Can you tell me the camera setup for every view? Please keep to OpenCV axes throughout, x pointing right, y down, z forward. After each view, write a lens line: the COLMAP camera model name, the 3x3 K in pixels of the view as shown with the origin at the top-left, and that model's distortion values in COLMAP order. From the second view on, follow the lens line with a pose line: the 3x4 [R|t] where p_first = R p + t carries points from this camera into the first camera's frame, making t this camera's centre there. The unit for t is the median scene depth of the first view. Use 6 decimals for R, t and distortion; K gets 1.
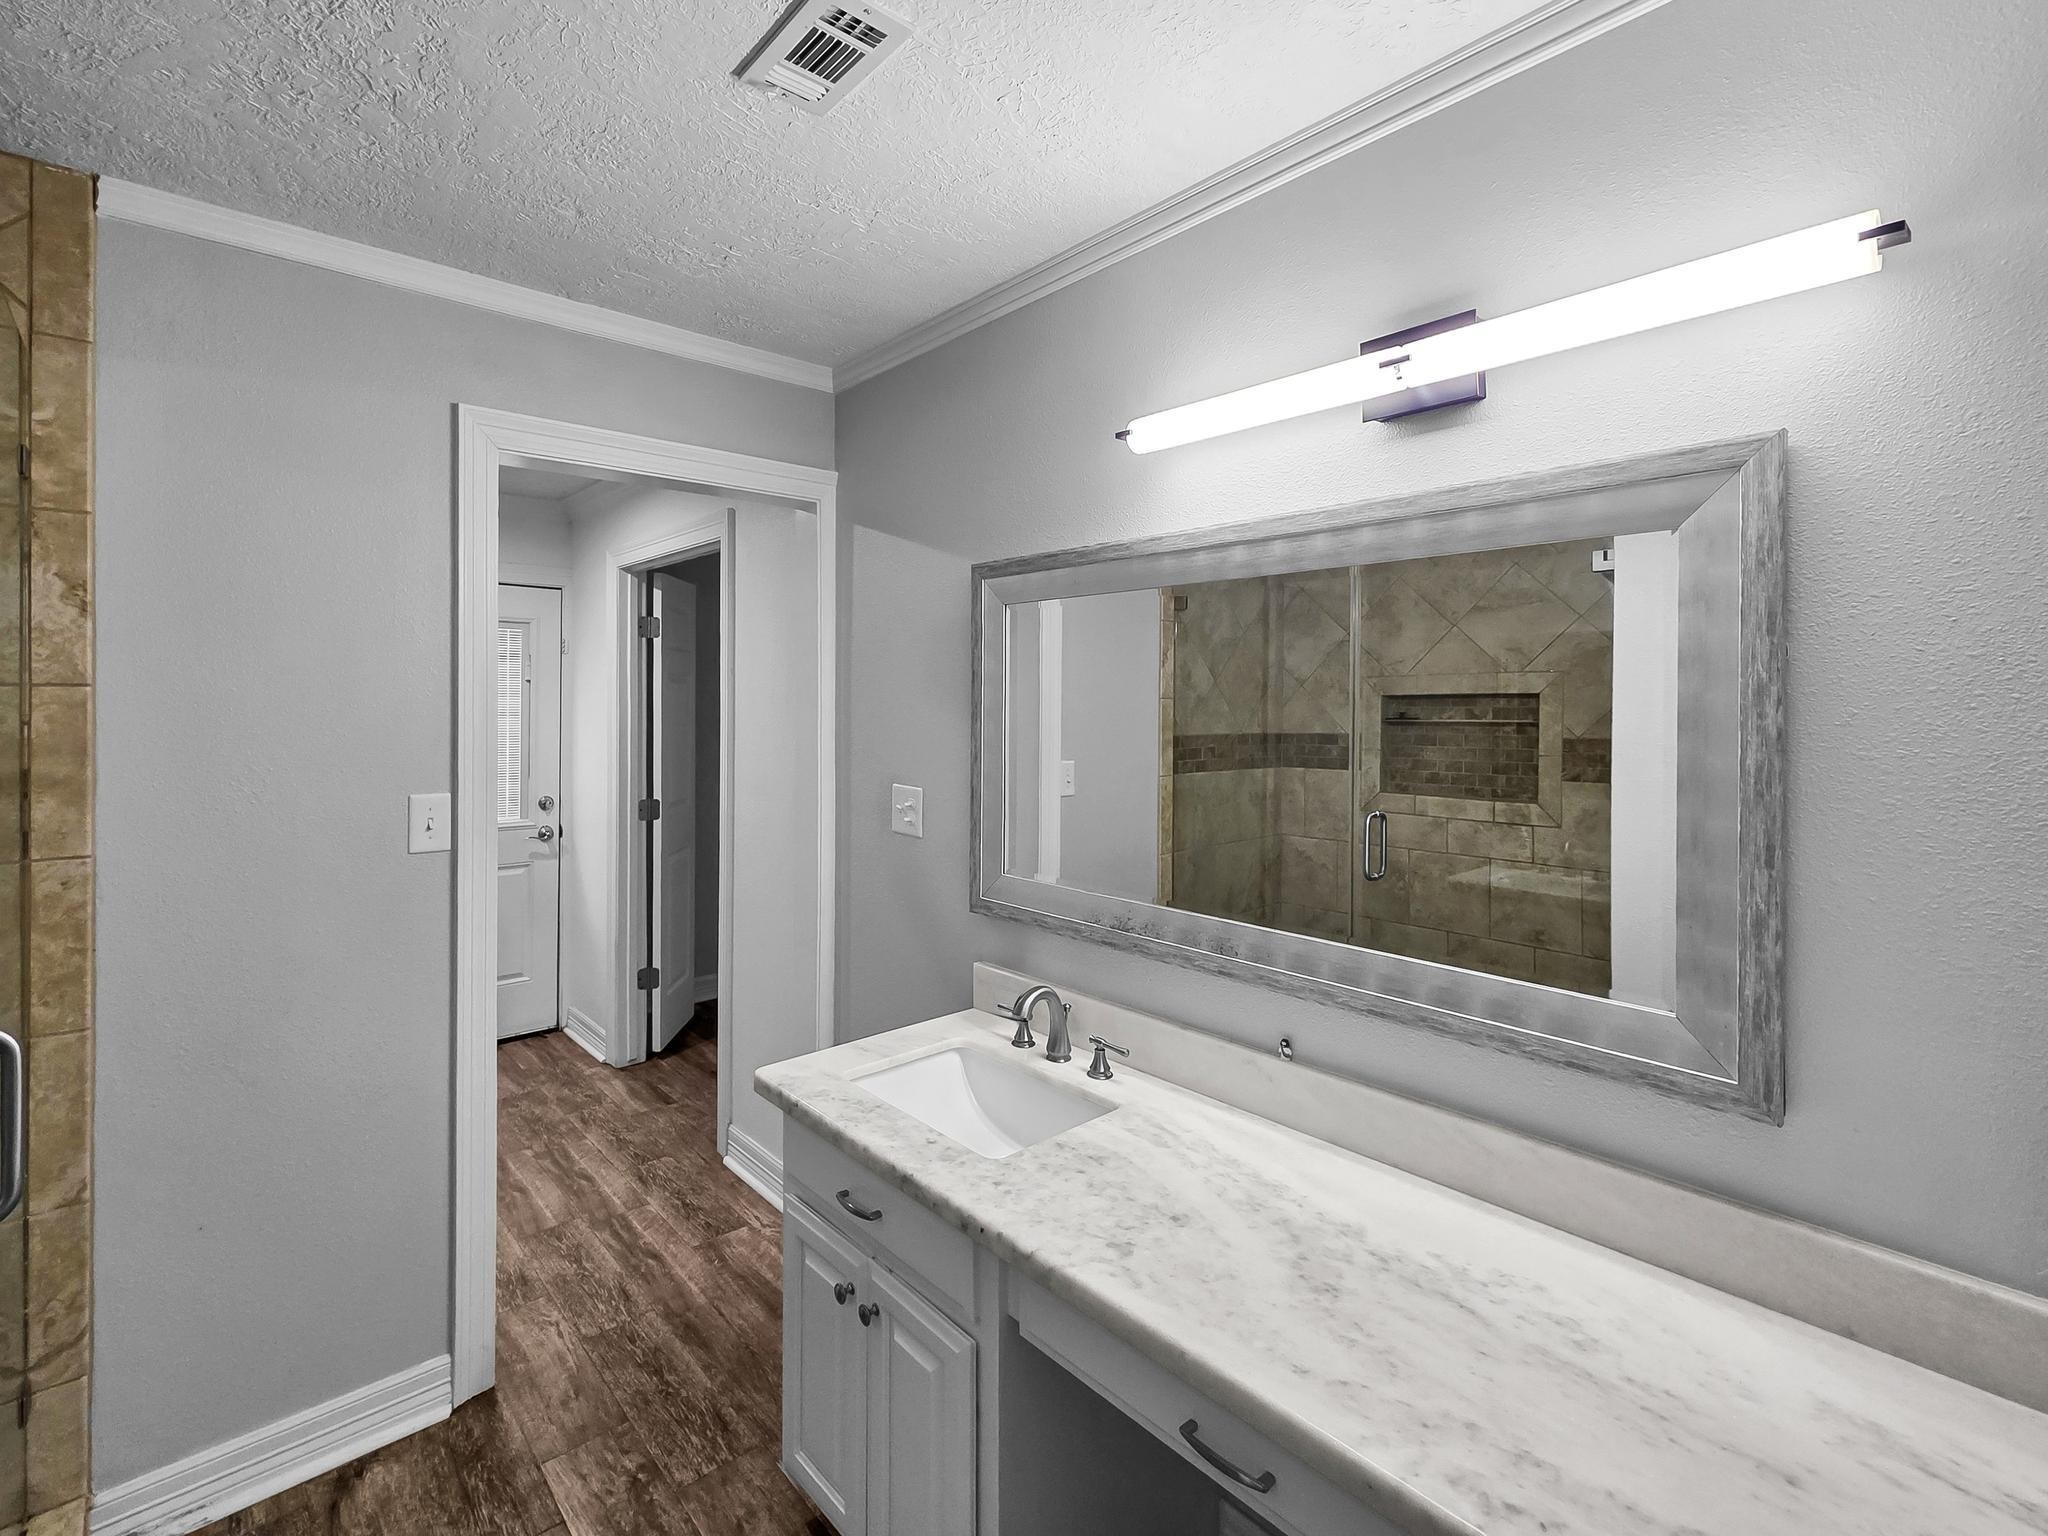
lens RADIAL K [[817.6, 0, 949.8], [0, 817.6, 730.8], [0, 0, 1]] dist [-0.000864, -0.000218]
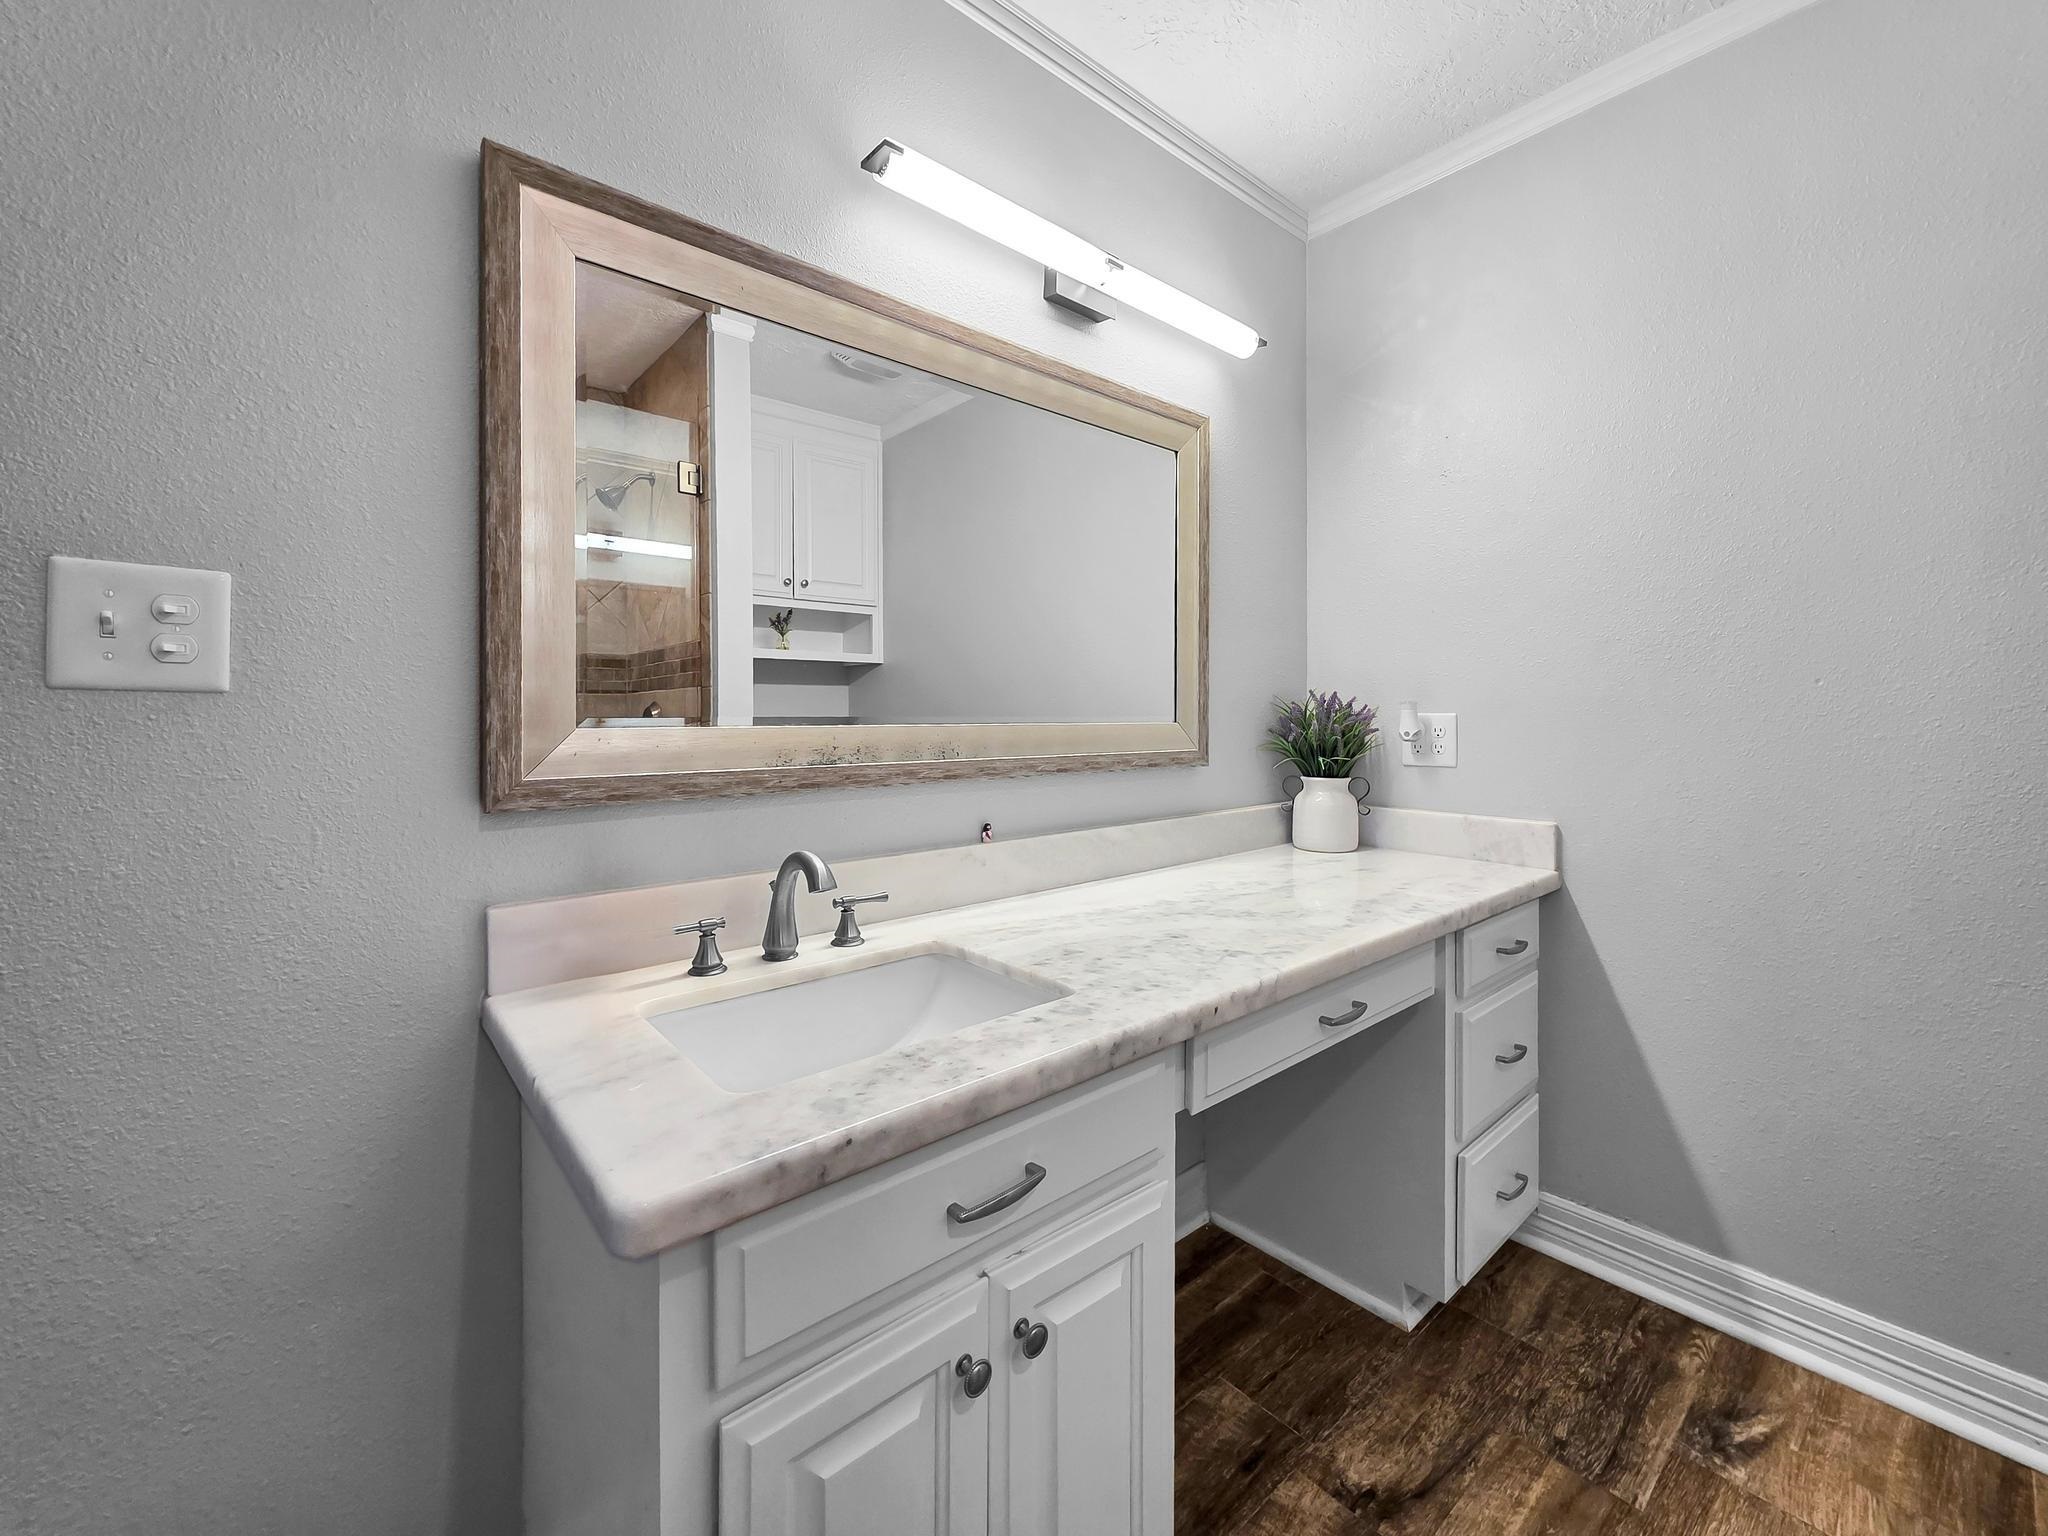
lens RADIAL K [[817.6, 0, 949.8], [0, 817.6, 730.8], [0, 0, 1]] dist [-0.000864, -0.000218]
pose [[0.079905, -0.021761, 0.996565, -0.676165], [0.004657, 0.999759, 0.021458, 0.229614], [-0.996792, 0.002926, 0.079987, 0.961452]]
